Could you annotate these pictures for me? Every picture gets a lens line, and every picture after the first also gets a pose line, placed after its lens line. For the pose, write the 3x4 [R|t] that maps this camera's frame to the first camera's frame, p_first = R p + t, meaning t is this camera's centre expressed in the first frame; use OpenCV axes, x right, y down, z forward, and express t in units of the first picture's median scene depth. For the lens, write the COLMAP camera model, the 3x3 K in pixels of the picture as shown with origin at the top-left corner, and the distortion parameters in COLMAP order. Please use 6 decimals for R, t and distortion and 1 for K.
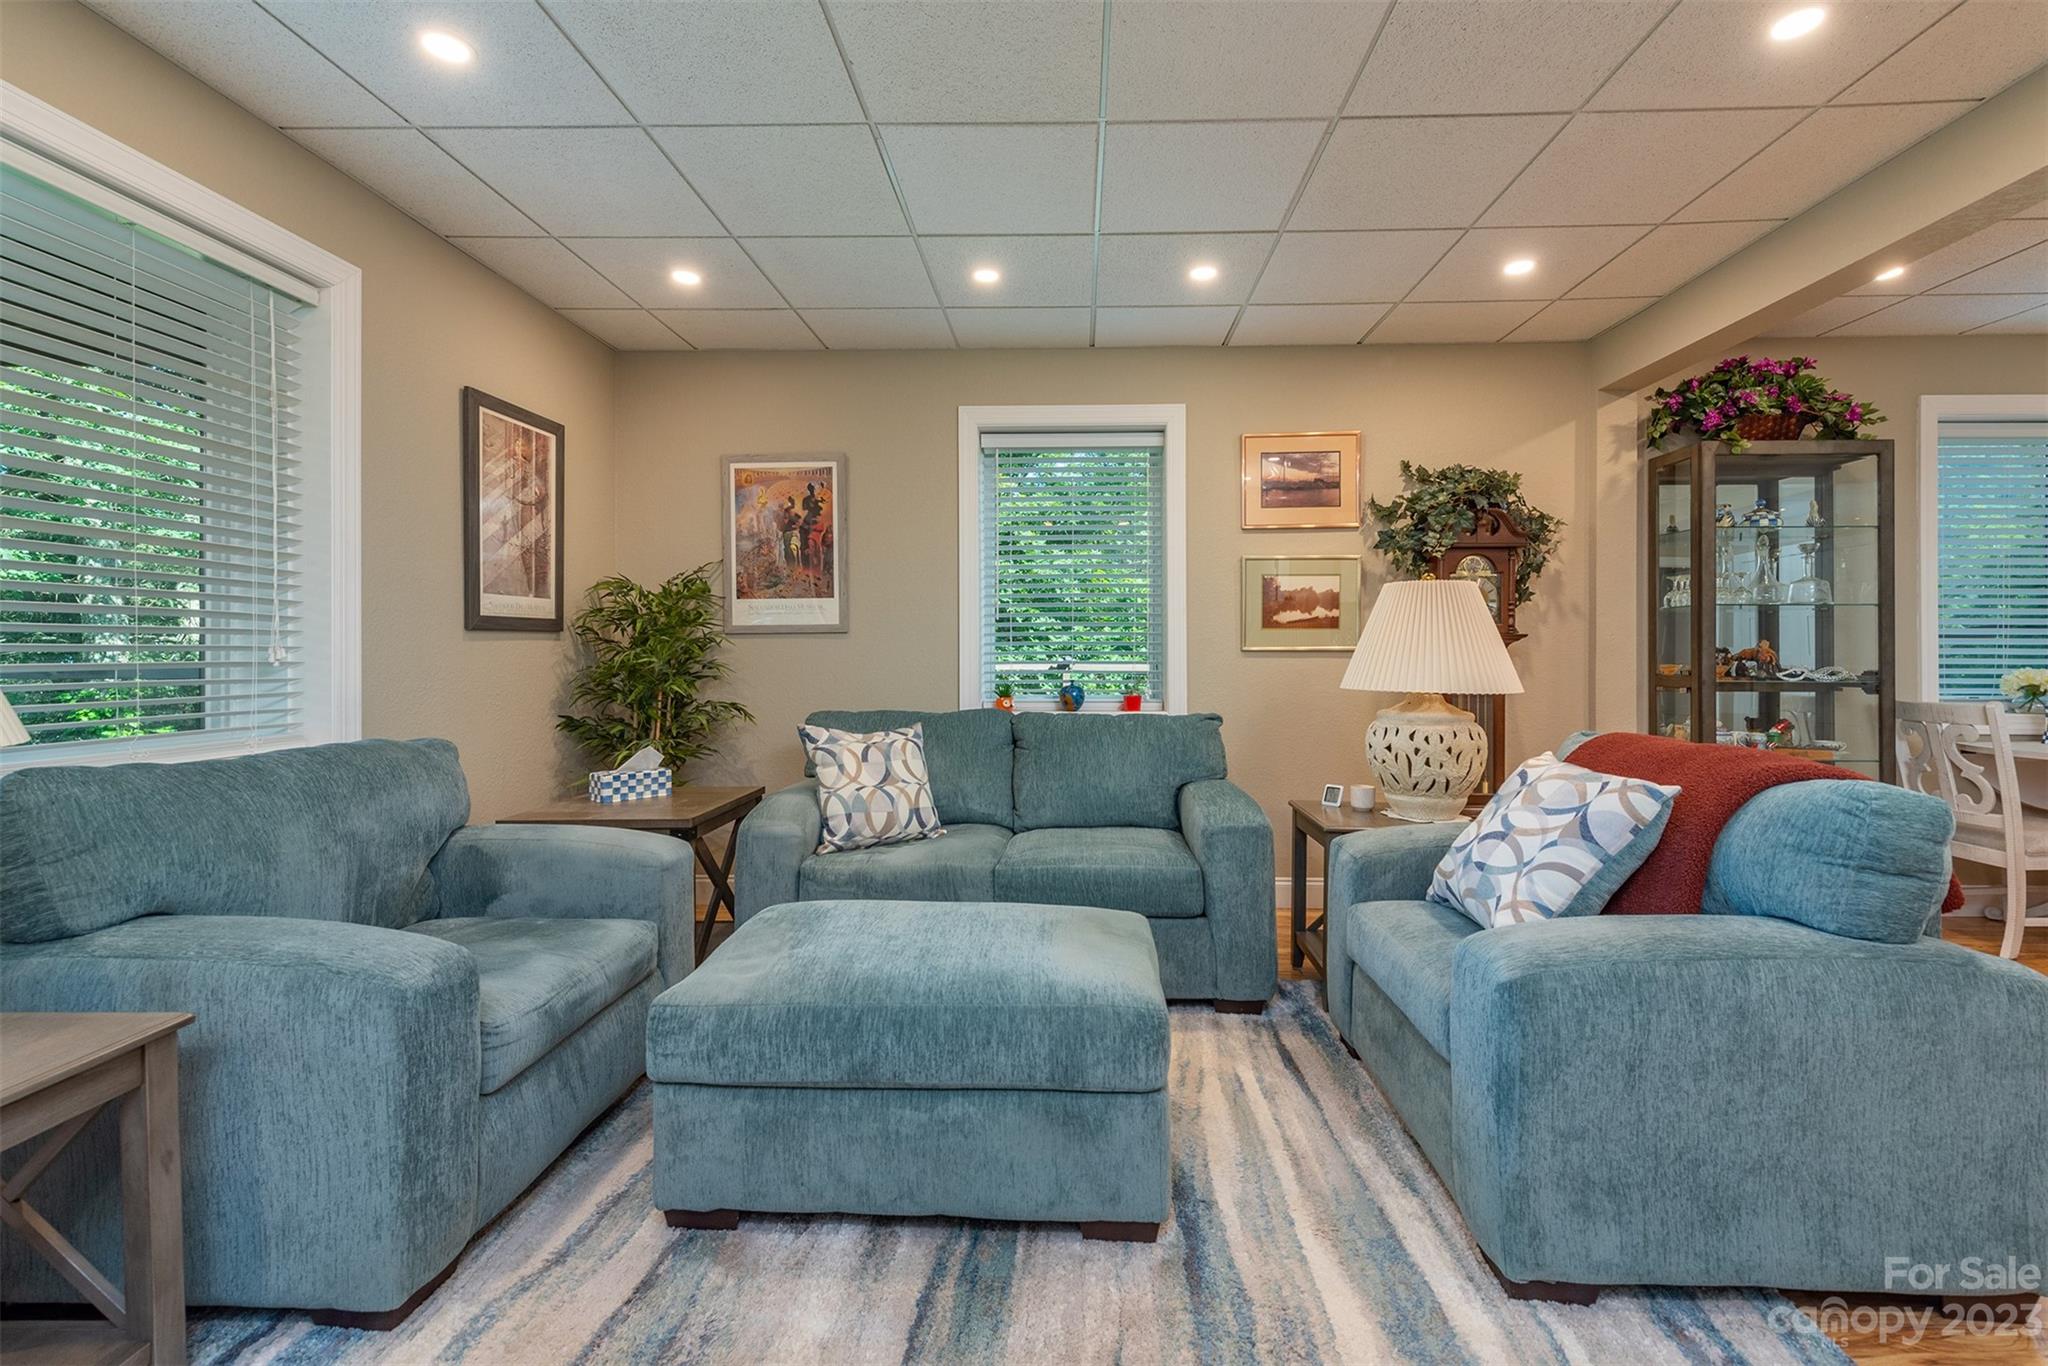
lens RADIAL K [[858.3, 0, 1024.7], [0, 858.3, 652.2], [0, 0, 1]] dist [0.009160, -0.004099]
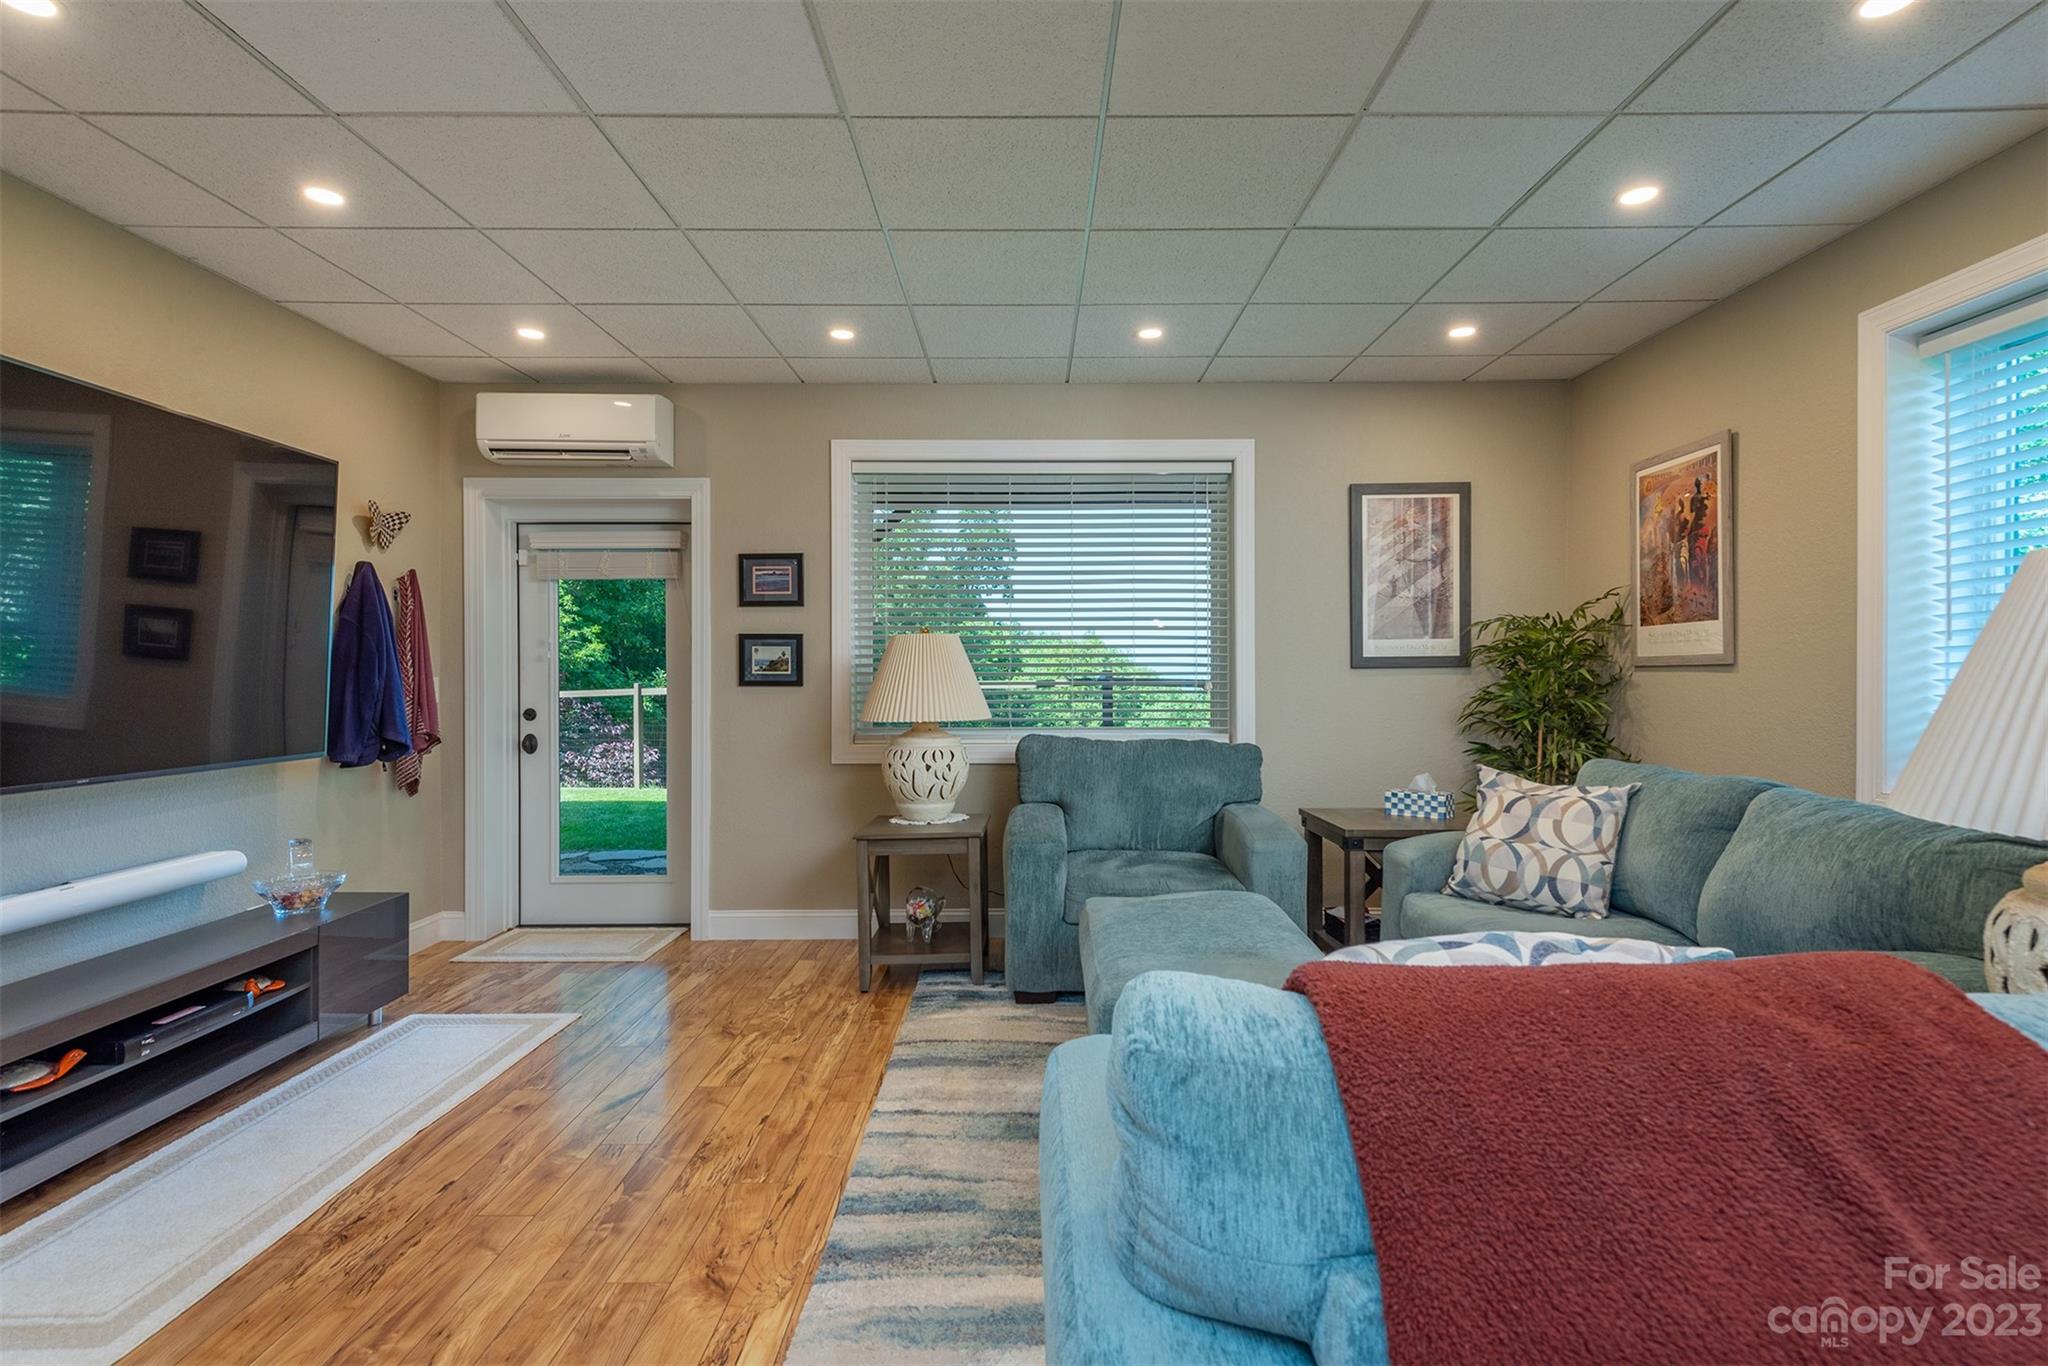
lens RADIAL K [[983.0, 0, 1065.2], [0, 983.0, 675.2], [0, 0, 1]] dist [0.005323, -0.000946]
pose [[0.054475, 0.005482, -0.998500, 0.713352], [-0.003011, 0.999981, 0.005326, -0.018570], [0.998511, 0.002717, 0.054491, 0.409733]]
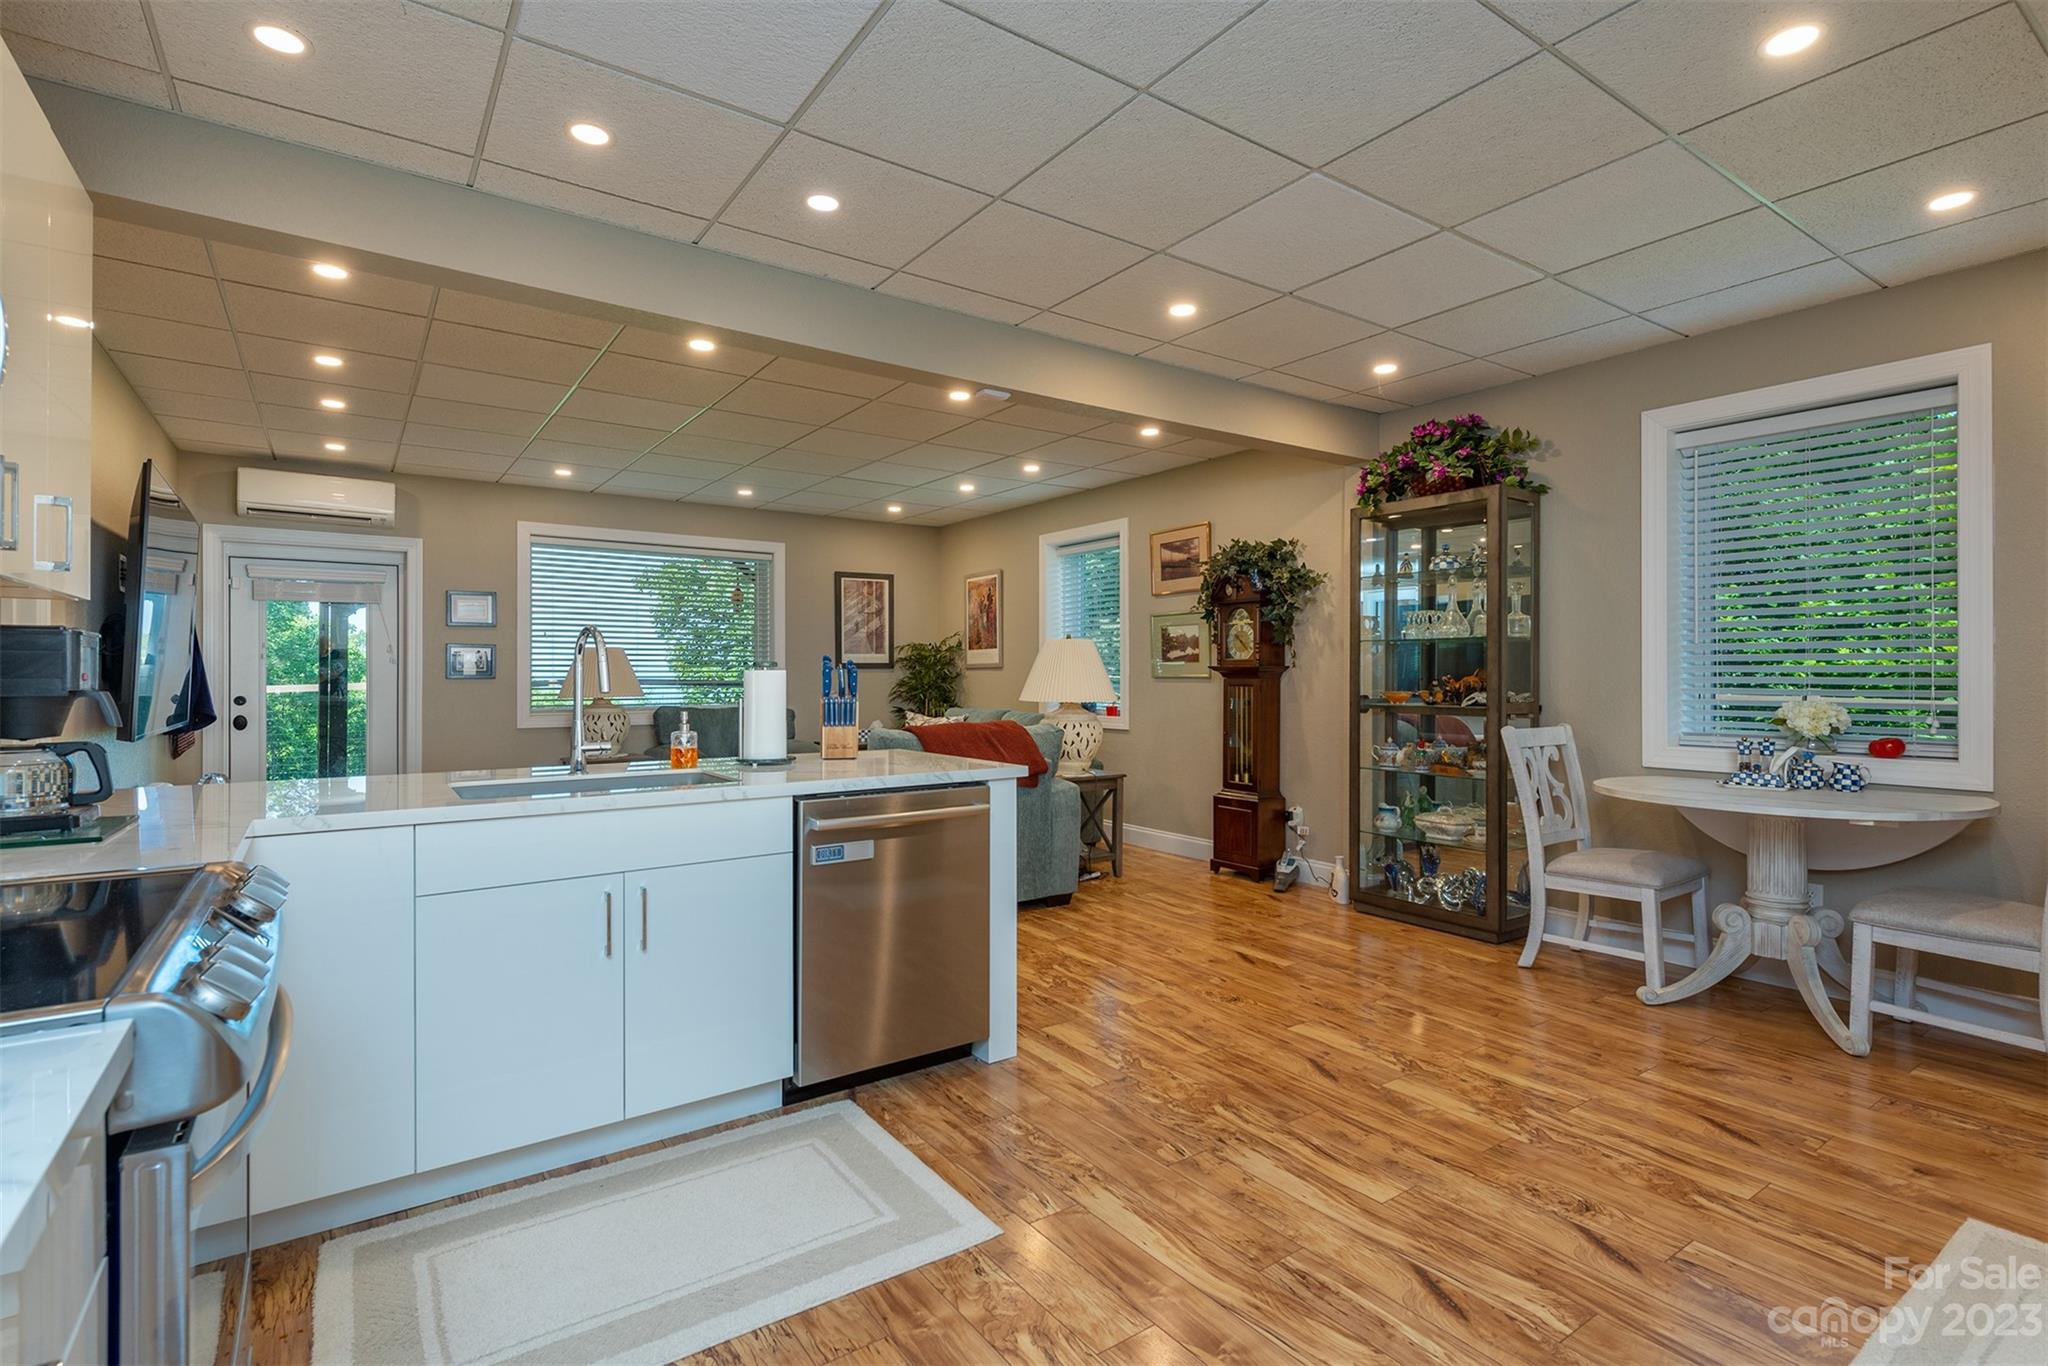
lens RADIAL K [[937.0, 0, 1032.0], [0, 937.0, 683.3], [0, 0, 1]] dist [0.011619, -0.001759]
pose [[0.611149, 0.005951, -0.791493, 1.580817], [-0.001985, 0.999980, 0.005985, -0.001232], [0.791513, -0.002086, 0.611149, -0.180844]]
